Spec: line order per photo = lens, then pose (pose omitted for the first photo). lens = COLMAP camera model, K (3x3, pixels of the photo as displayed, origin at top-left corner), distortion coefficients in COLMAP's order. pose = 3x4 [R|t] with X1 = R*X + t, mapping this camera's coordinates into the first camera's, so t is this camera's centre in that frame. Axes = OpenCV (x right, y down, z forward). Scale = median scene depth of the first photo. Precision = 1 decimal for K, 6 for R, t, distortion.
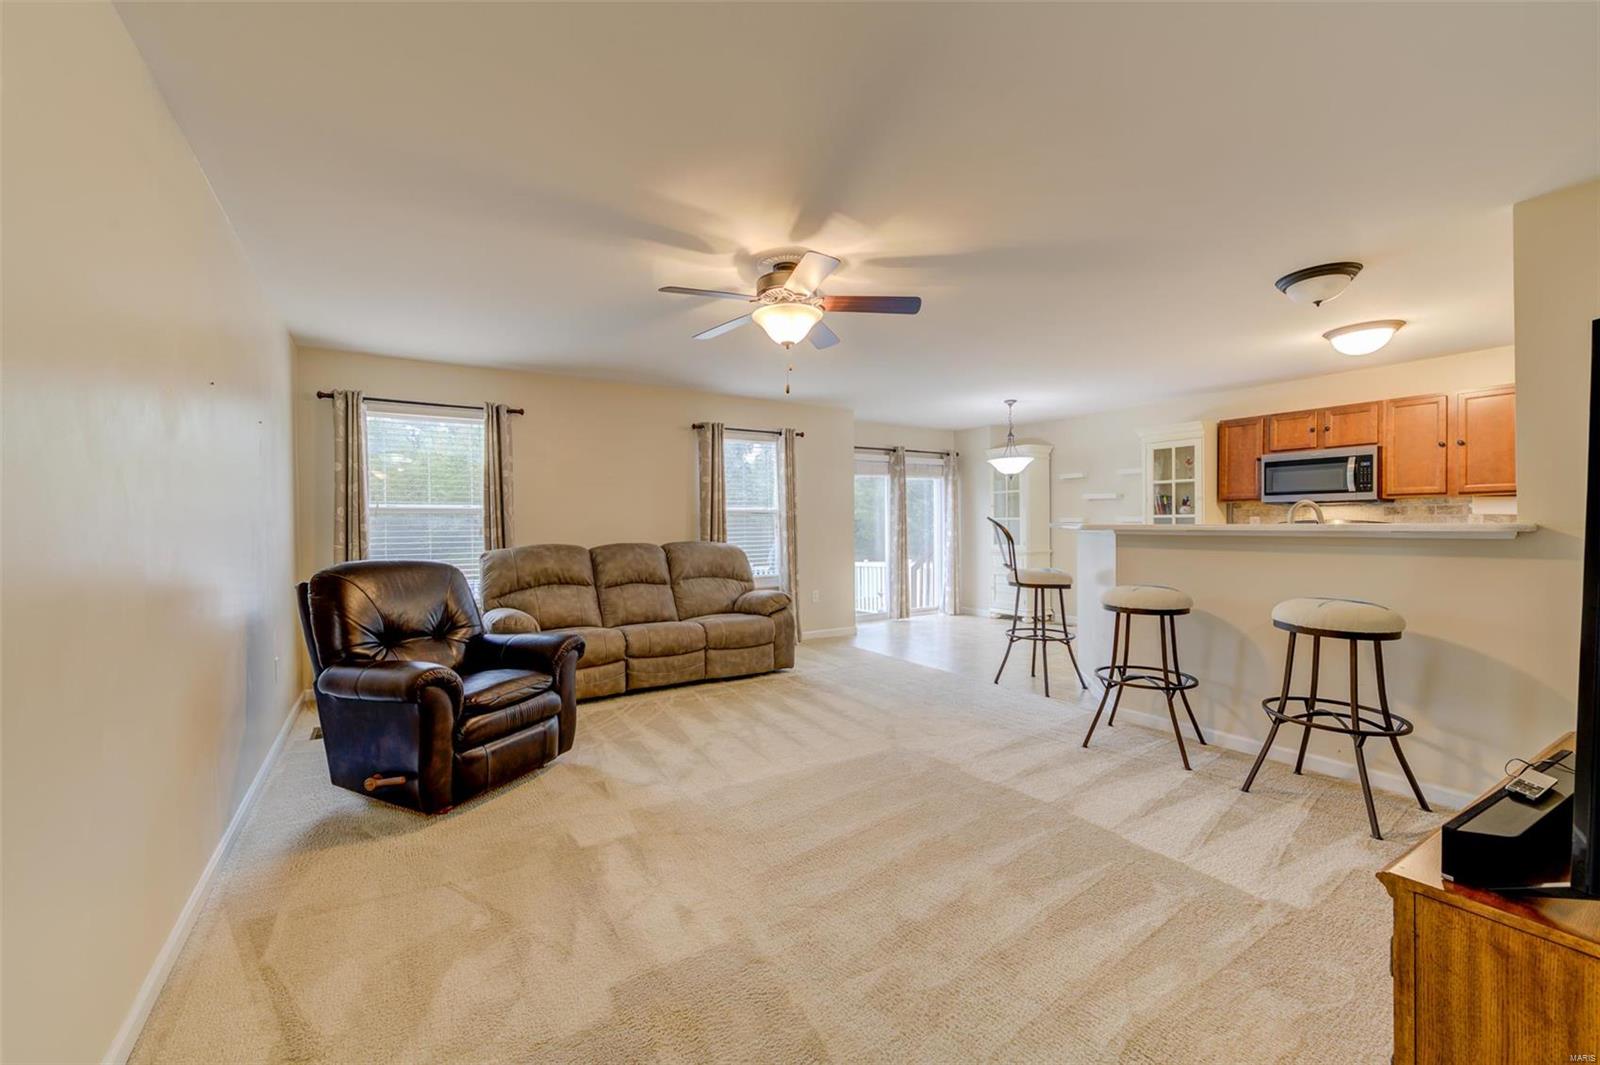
lens RADIAL K [[628.3, 0, 799.2], [0, 628.3, 534.1], [0, 0, 1]] dist [0.004148, -0.000178]
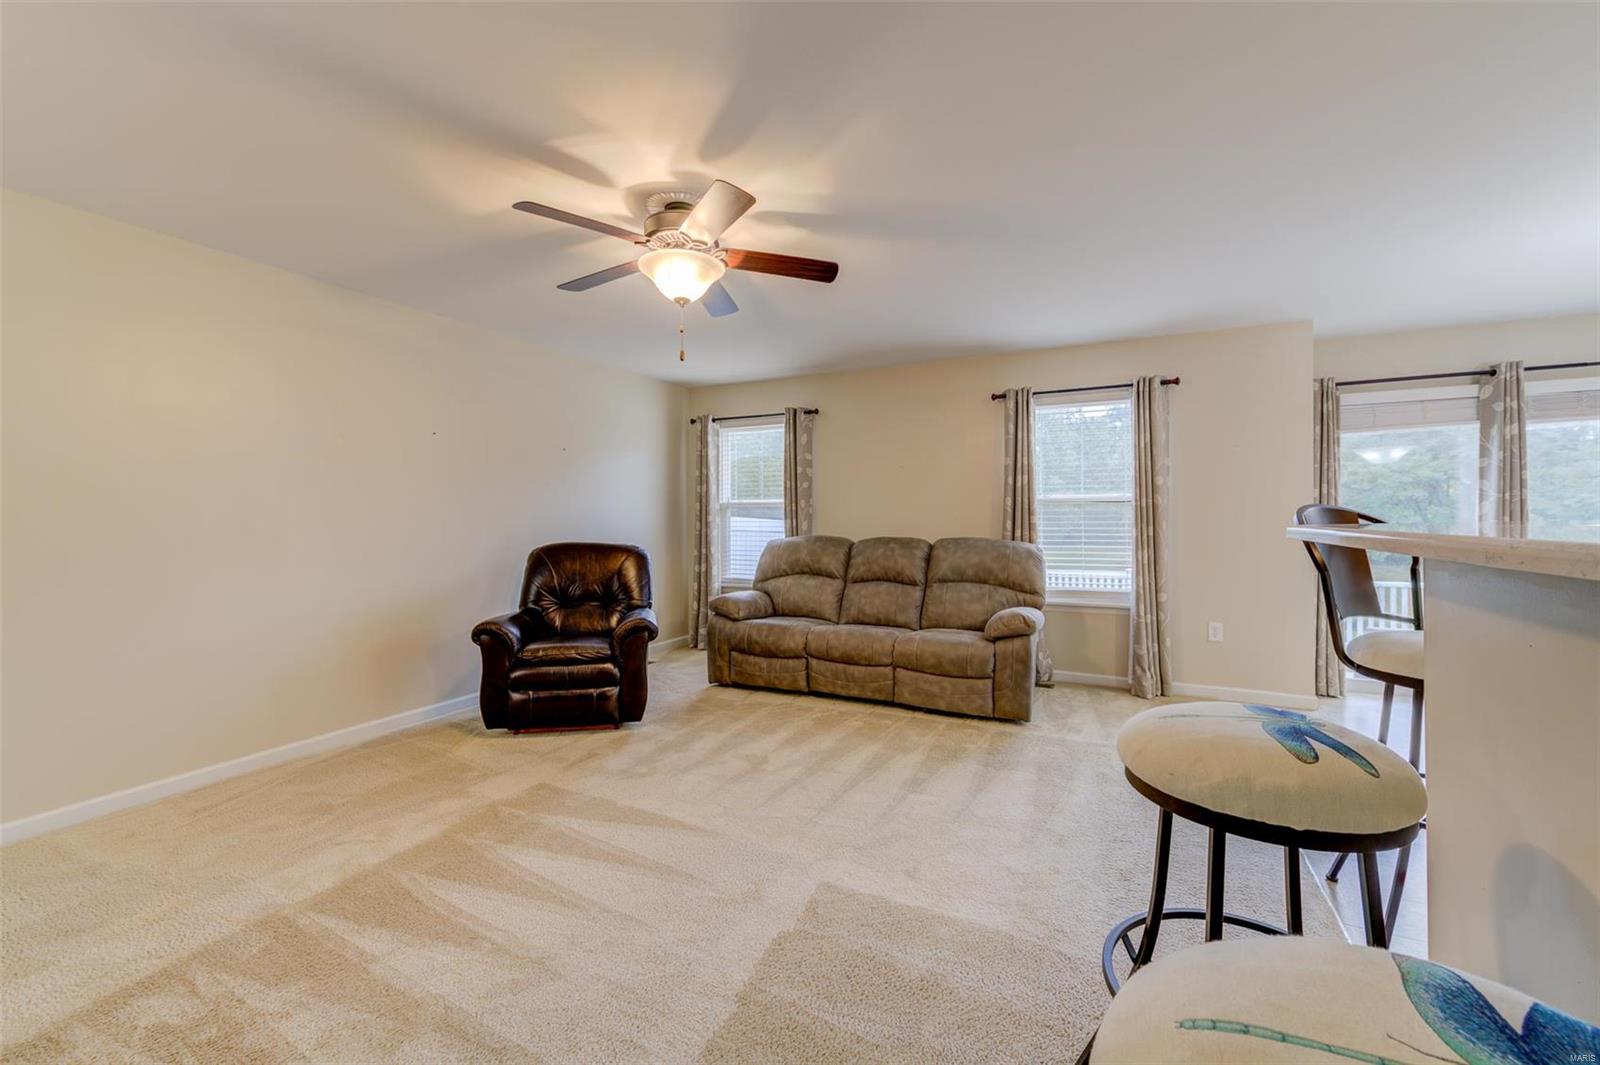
lens RADIAL K [[628.3, 0, 802.9], [0, 628.3, 517.9], [0, 0, 1]] dist [0.004148, -0.000178]
pose [[0.529629, 0.008407, -0.848188, 0.469958], [-0.016319, 0.999867, -0.000280, -0.012088], [0.848072, 0.013990, 0.529696, 0.426124]]
